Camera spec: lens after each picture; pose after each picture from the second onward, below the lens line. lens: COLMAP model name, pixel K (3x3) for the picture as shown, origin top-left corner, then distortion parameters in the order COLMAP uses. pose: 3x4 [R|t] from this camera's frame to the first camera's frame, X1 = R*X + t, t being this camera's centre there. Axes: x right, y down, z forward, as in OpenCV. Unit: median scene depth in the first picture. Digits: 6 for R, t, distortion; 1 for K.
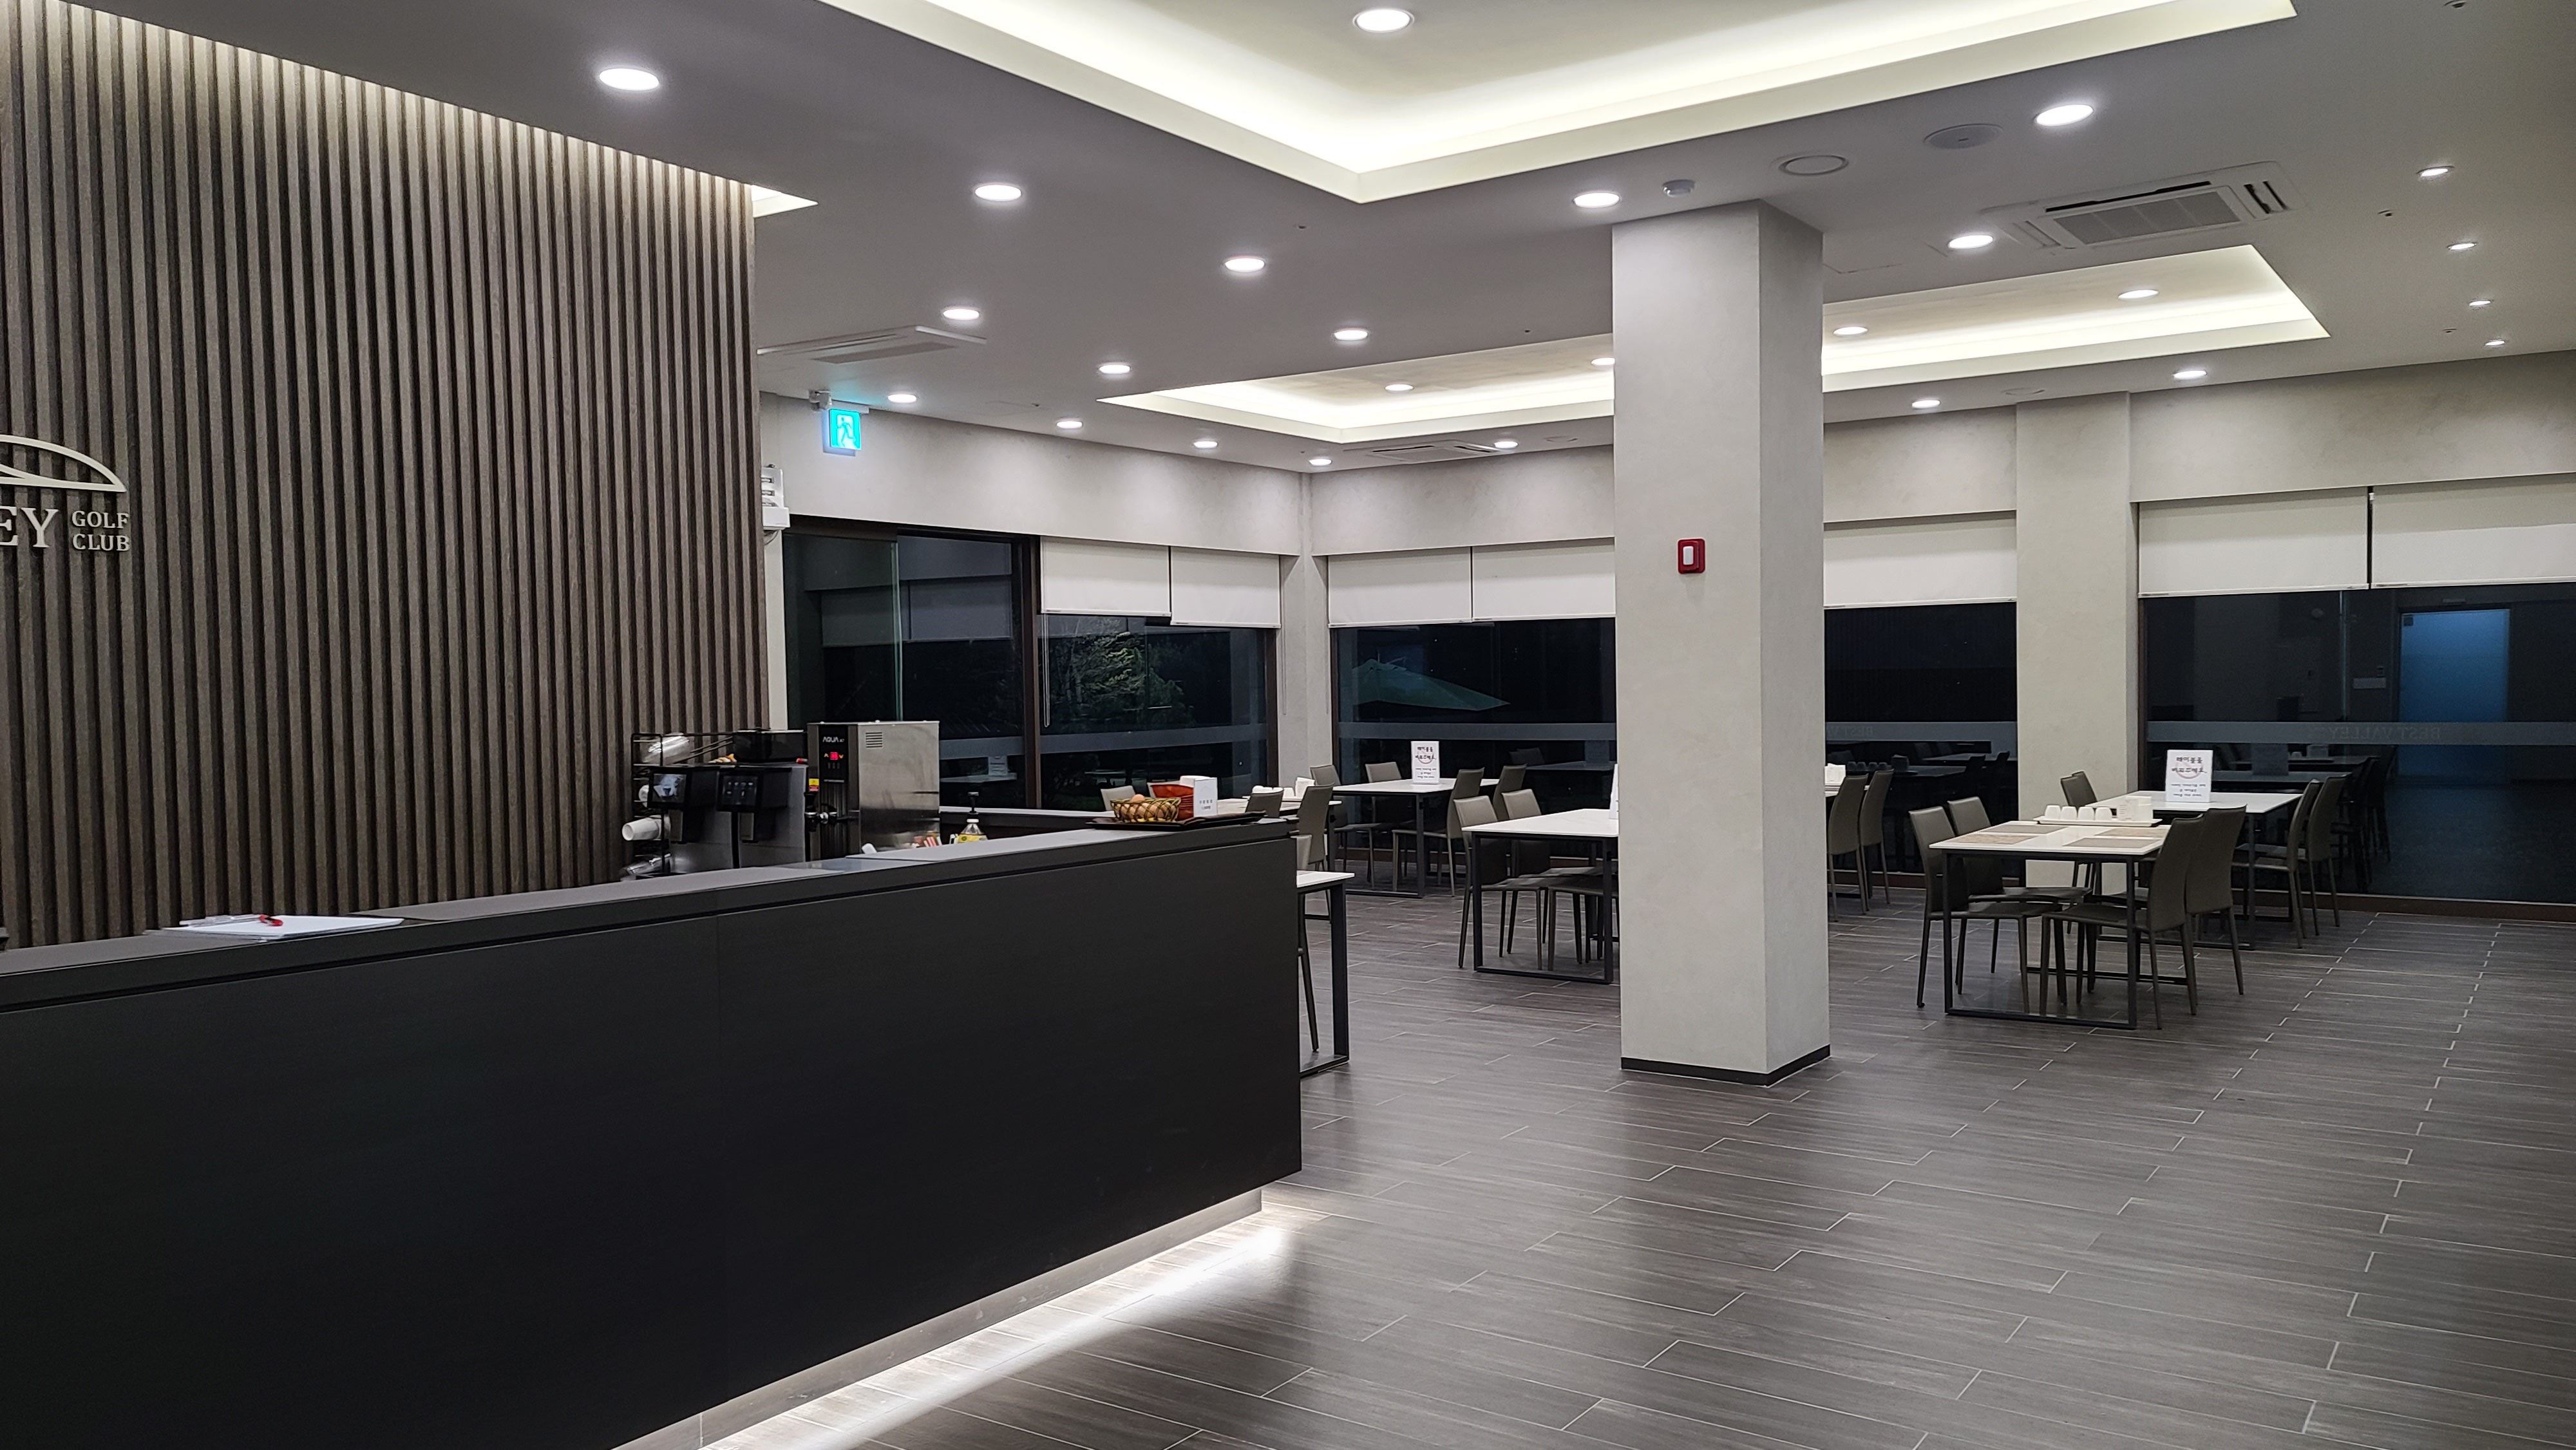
lens RADIAL K [[1872.3, 0, 1288.9], [0, 1872.3, 741.5], [0, 0, 1]] dist [0.044157, 0.004774]
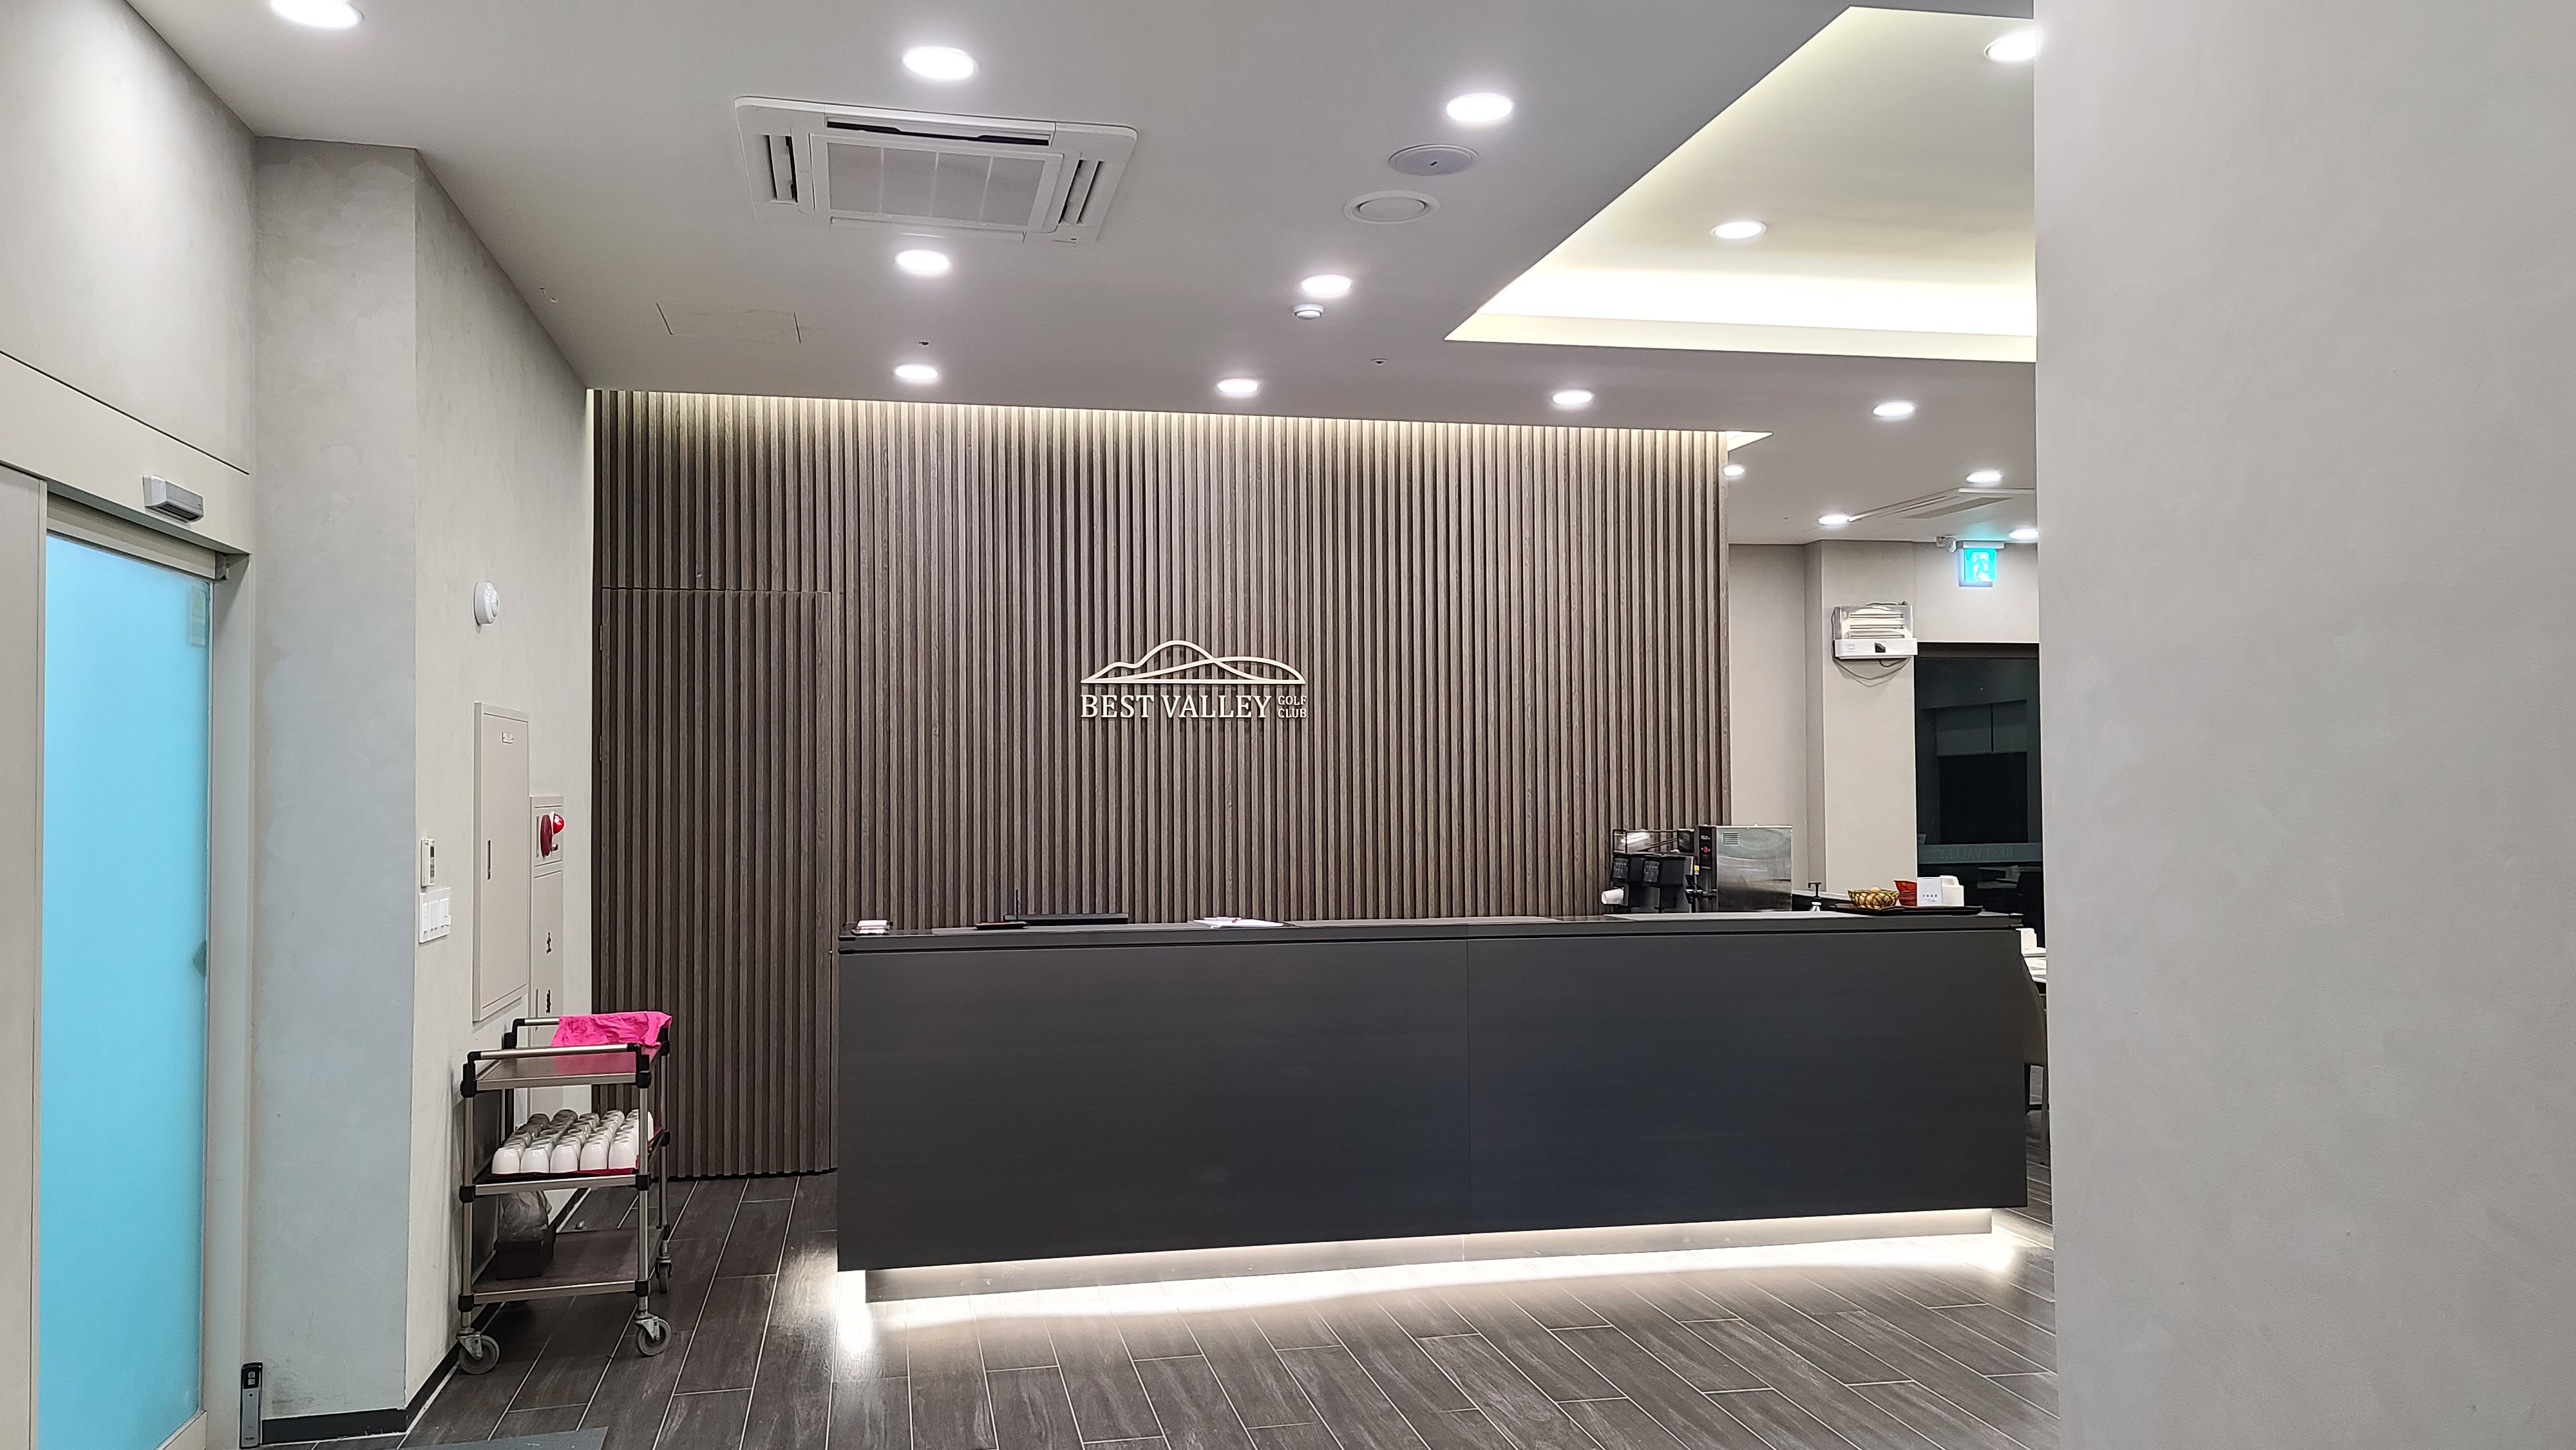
lens RADIAL K [[1872.3, 0, 1291.3], [0, 1872.3, 727.3], [0, 0, 1]] dist [0.044157, 0.004774]
pose [[0.734000, -0.010041, -0.679075, 0.467770], [-0.027298, 0.998647, -0.044271, -0.012542], [0.678601, 0.051033, 0.732732, -0.225692]]
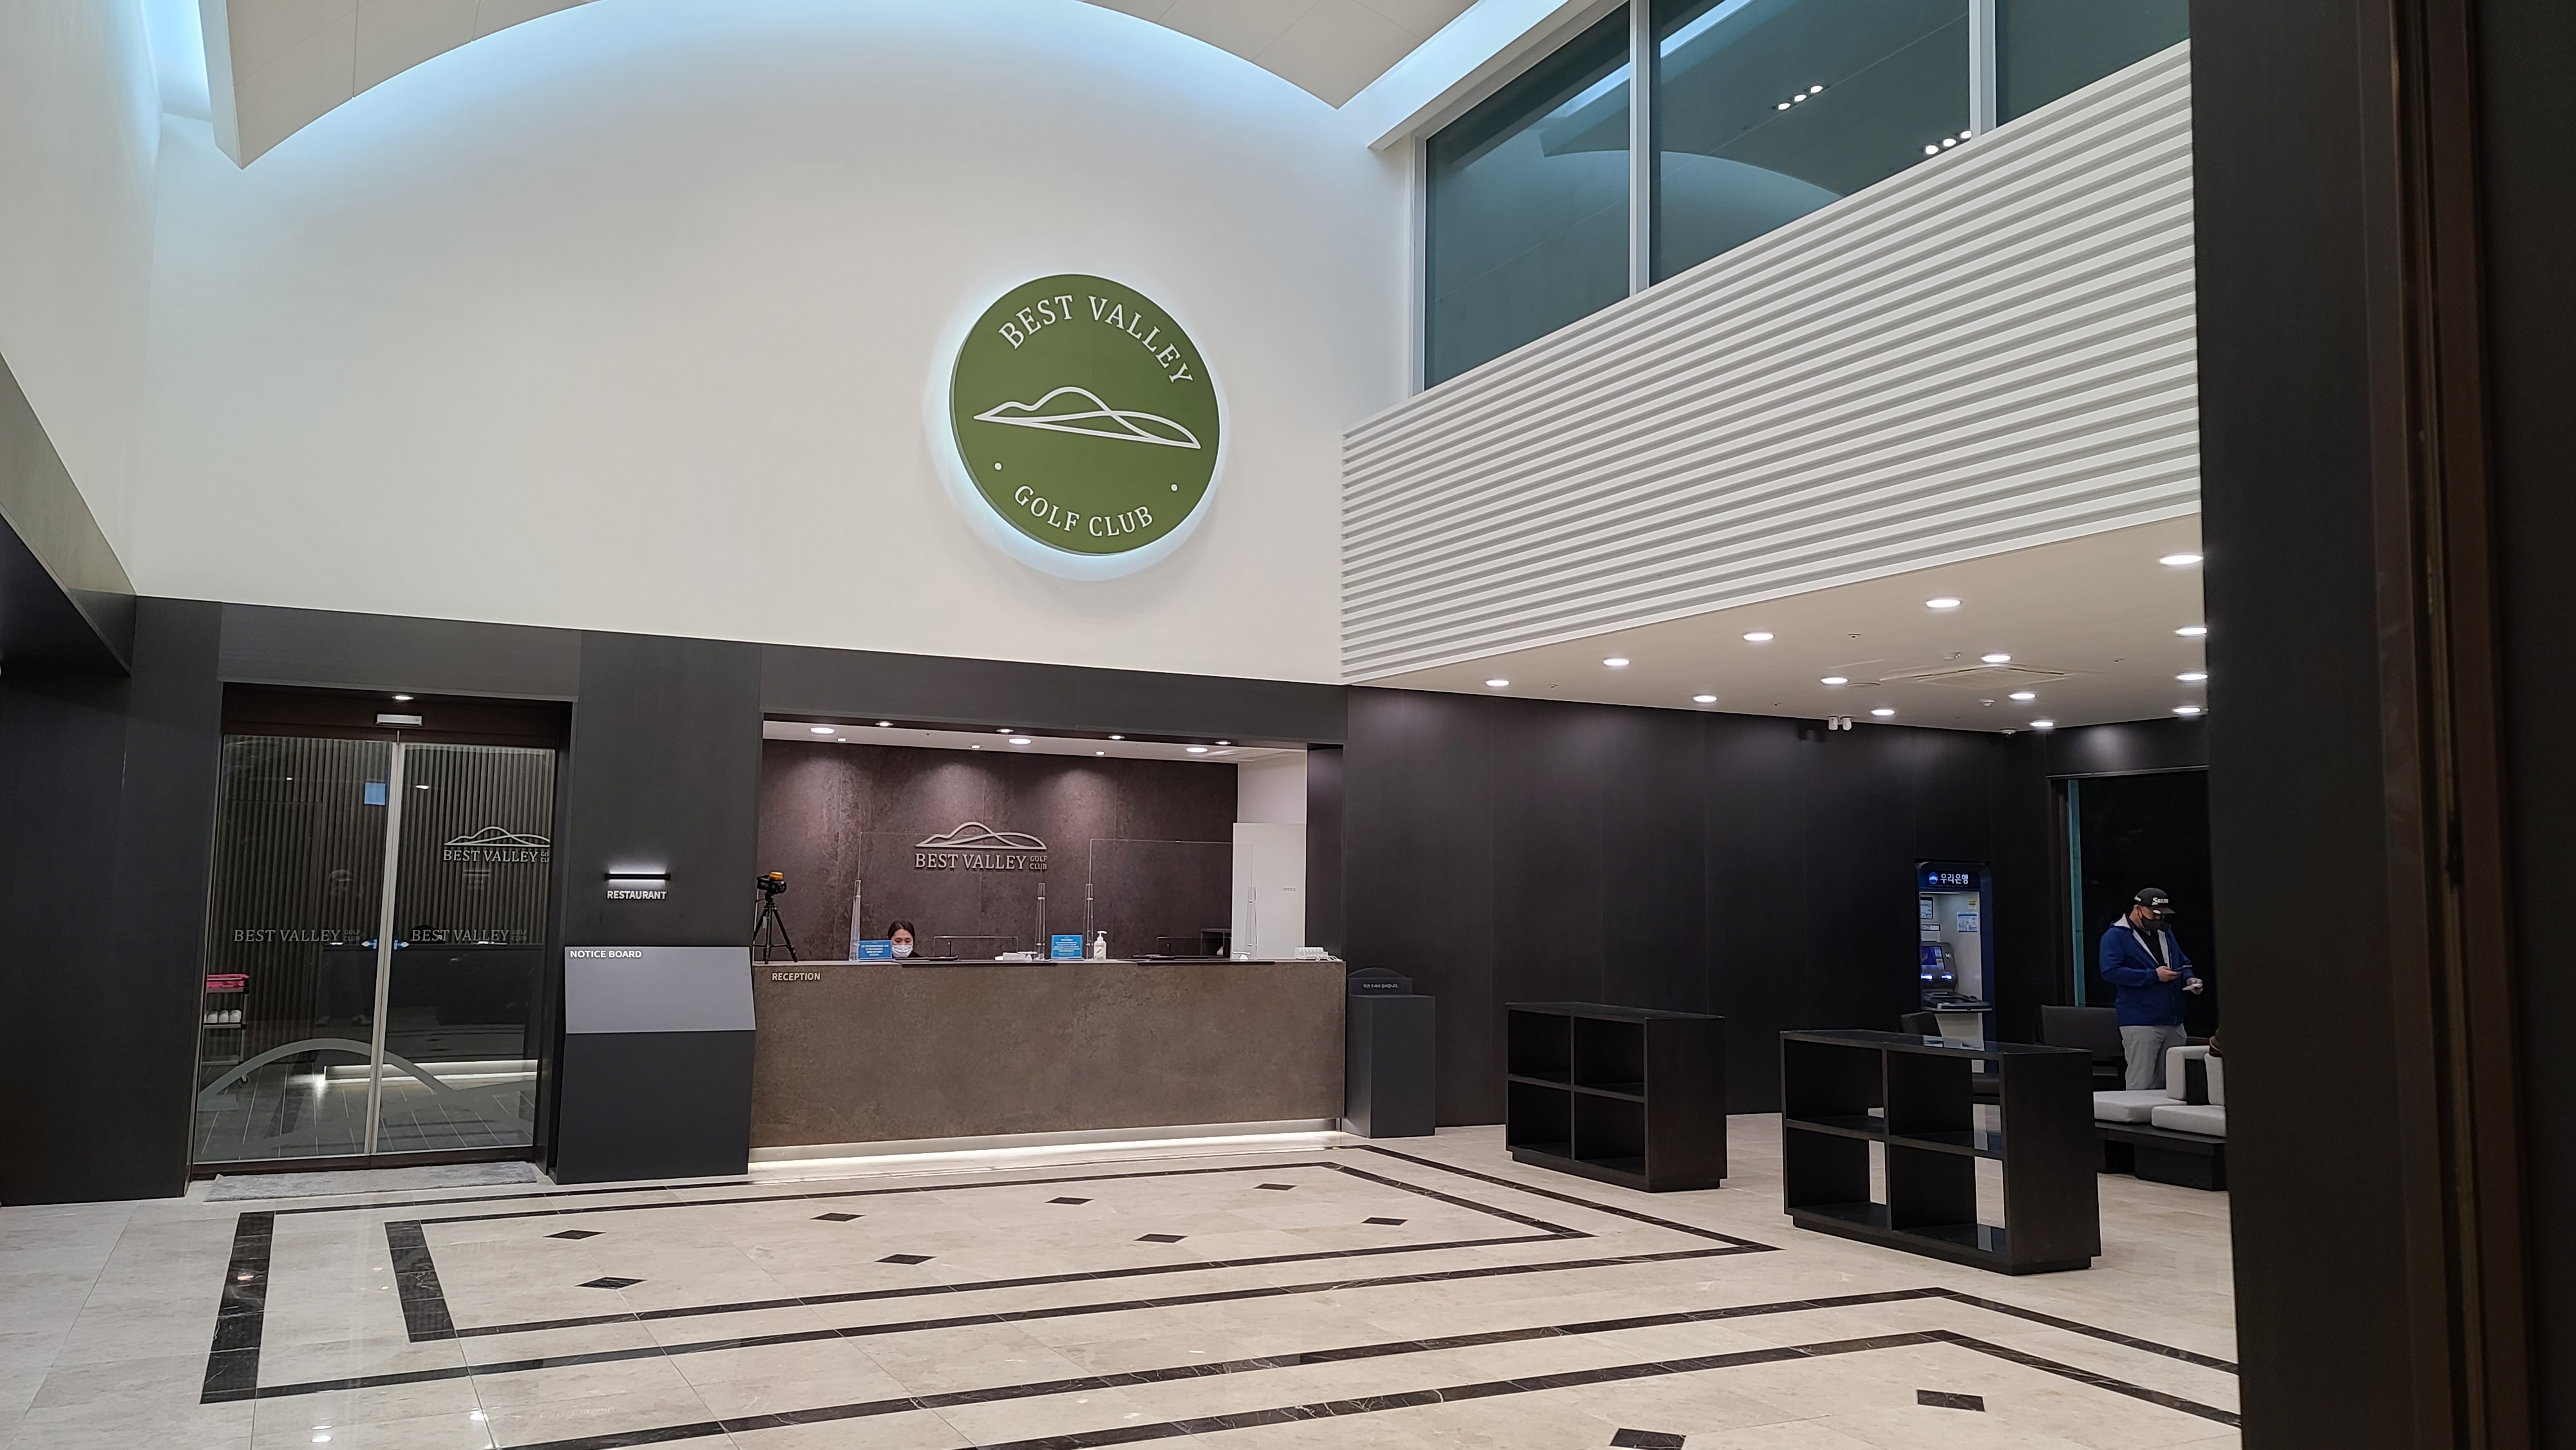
lens RADIAL K [[1872.3, 0, 1289.0], [0, 1872.3, 717.5], [0, 0, 1]] dist [0.044157, 0.004774]
pose [[0.883636, -0.011868, -0.468024, 2.115953], [-0.049499, 0.991707, -0.118604, -0.010511], [0.465550, 0.127970, 0.875721, -1.430399]]
